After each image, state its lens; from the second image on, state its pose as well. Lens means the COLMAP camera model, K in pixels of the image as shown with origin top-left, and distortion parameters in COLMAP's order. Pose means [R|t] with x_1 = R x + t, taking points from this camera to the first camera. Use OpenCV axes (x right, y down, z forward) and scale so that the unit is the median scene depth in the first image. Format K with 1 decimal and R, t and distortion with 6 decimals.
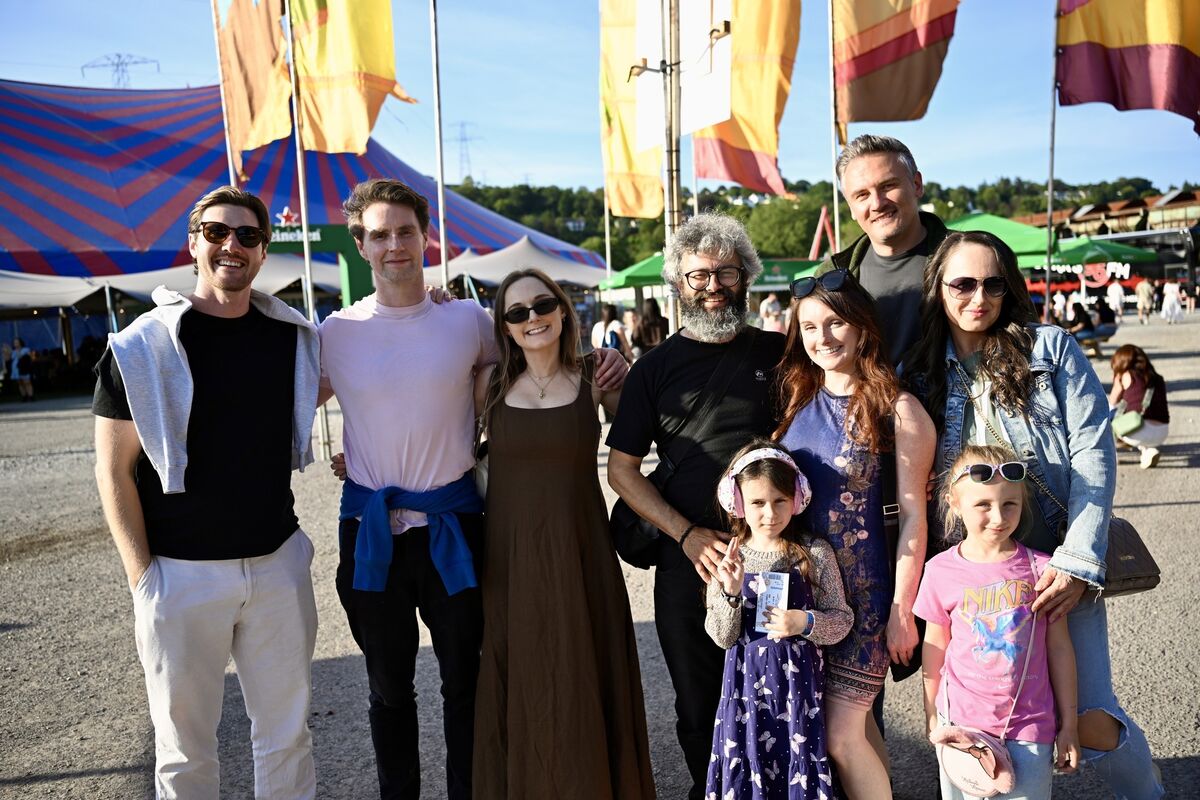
lens RADIAL K [[1055.0, 0, 600.0], [0, 1055.0, 400.0], [0, 0, 1]] dist [-0.010098, -0.010121]
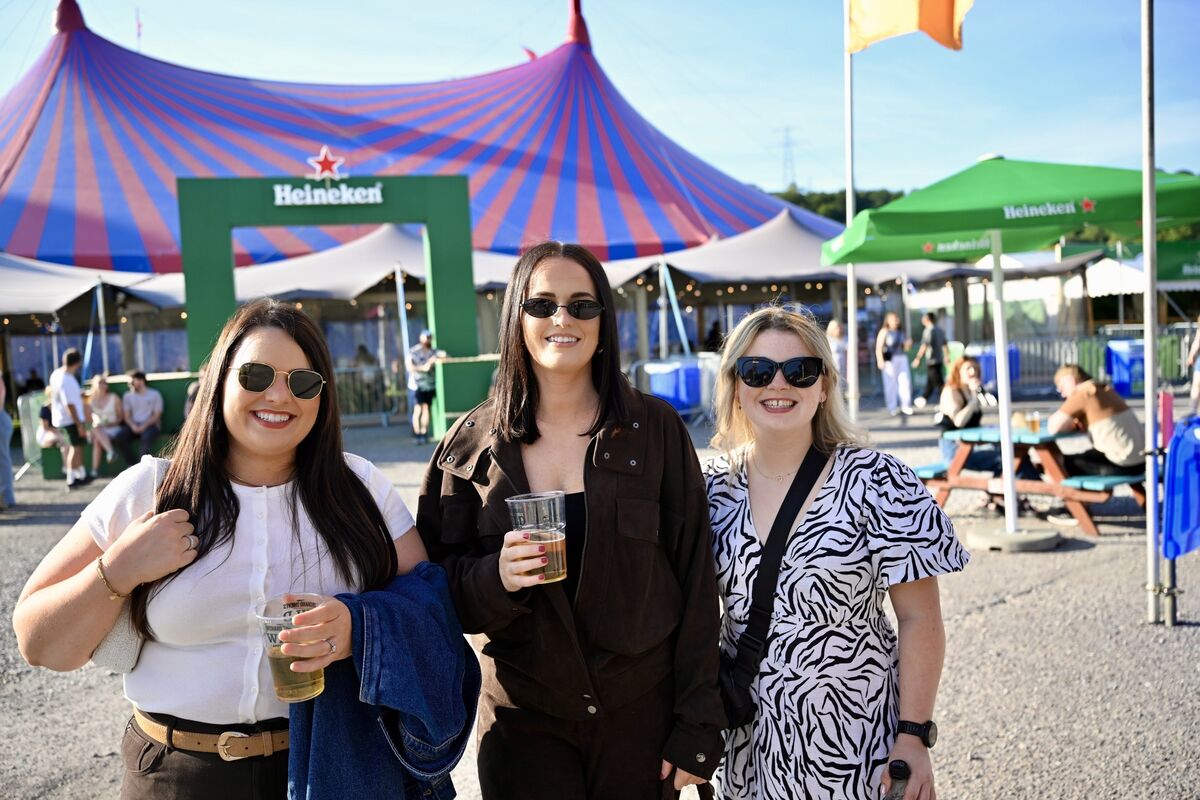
lens RADIAL K [[981.8, 0, 600.0], [0, 981.8, 400.0], [0, 0, 1]] dist [0.001091, 0.001422]
pose [[0.946118, 0.027919, -0.322617, 0.026661], [-0.029201, 0.999573, 0.000864, -0.037579], [0.322503, 0.008603, 0.946529, 0.440127]]
